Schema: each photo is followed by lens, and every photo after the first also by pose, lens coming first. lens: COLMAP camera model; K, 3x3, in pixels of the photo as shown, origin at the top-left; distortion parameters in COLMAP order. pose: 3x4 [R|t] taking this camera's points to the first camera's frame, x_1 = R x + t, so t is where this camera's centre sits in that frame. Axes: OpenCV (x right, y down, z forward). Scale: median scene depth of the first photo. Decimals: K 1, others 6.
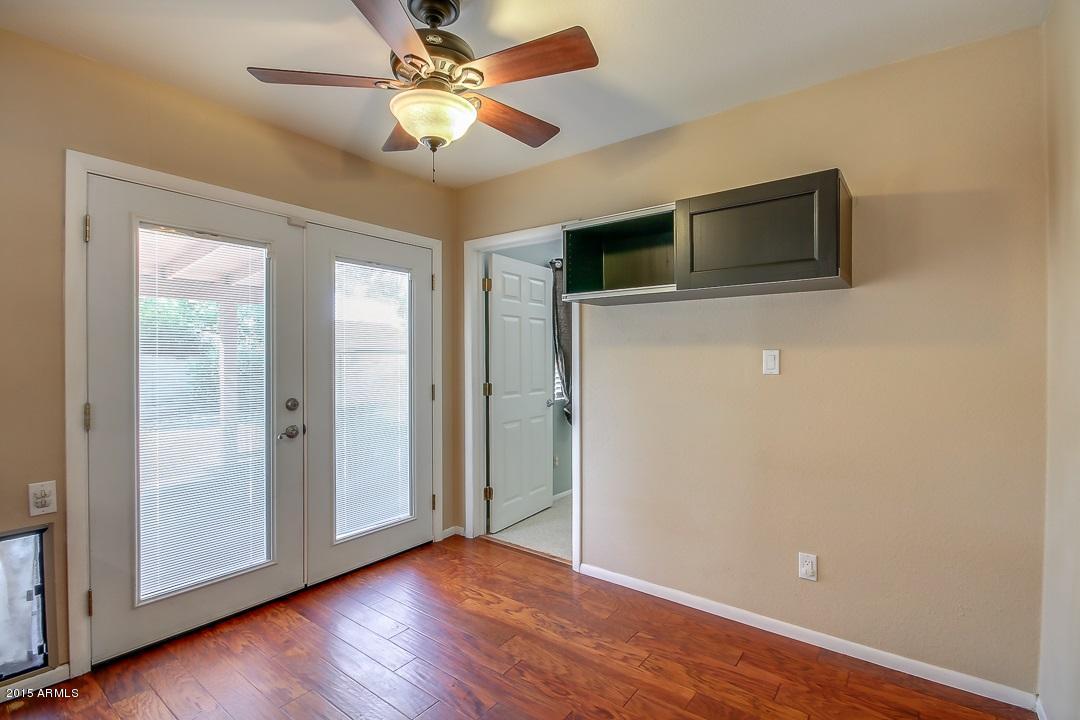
lens RADIAL K [[500.8, 0, 541.5], [0, 500.8, 364.6], [0, 0, 1]] dist [-0.002467, -0.001154]
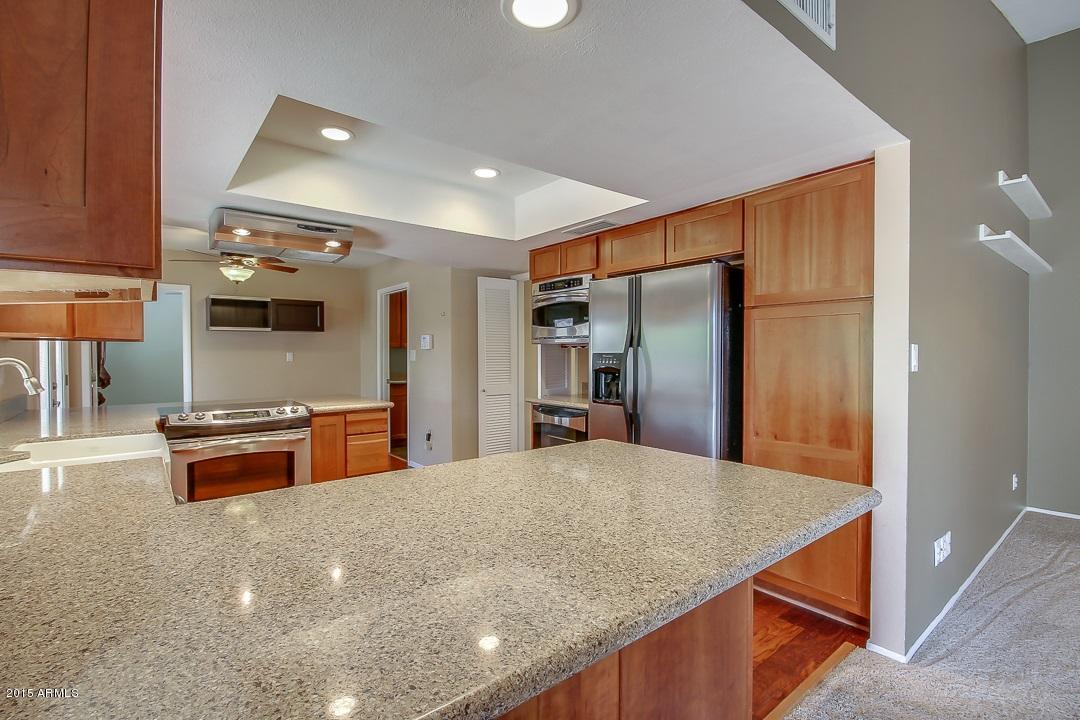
lens RADIAL K [[503.3, 0, 538.0], [0, 503.3, 356.4], [0, 0, 1]] dist [0.000206, -0.008078]
pose [[0.242083, -0.010011, 0.970204, -1.729665], [0.021684, 0.999753, 0.004906, 0.013010], [-0.970013, 0.019851, 0.242240, -0.924235]]
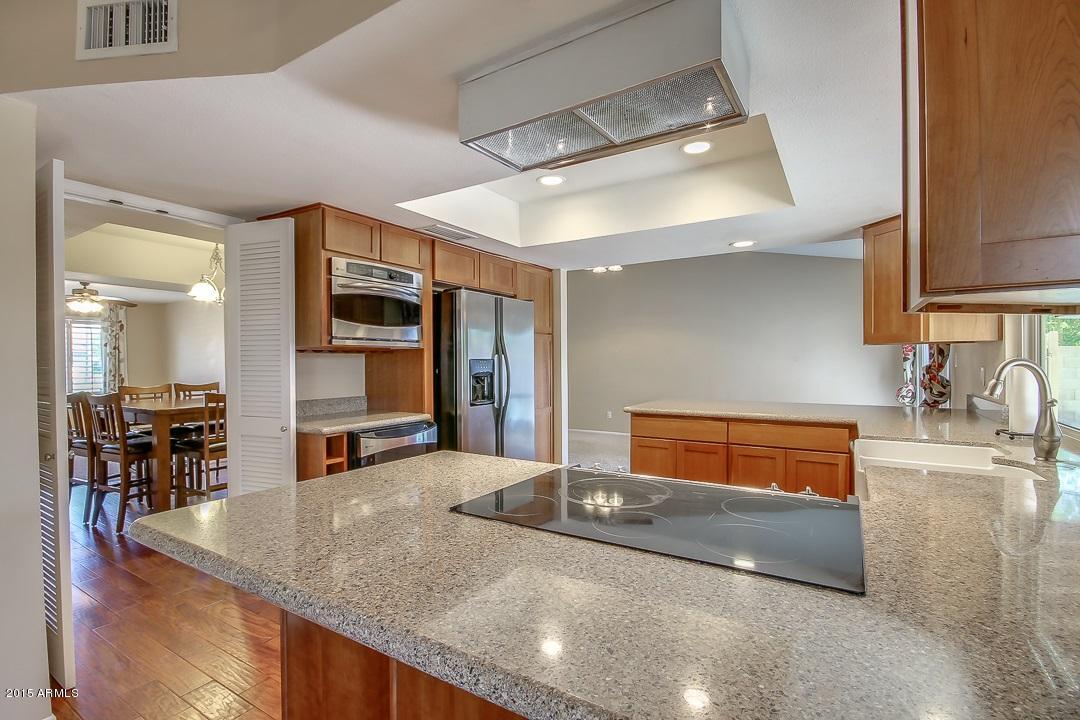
lens RADIAL K [[507.1, 0, 535.8], [0, 507.1, 361.6], [0, 0, 1]] dist [0.000355, 0.000117]
pose [[-0.995763, 0.003651, -0.091884, -0.493804], [0.001689, 0.999769, 0.021415, -0.008591], [0.091941, 0.021169, -0.995539, 0.620277]]
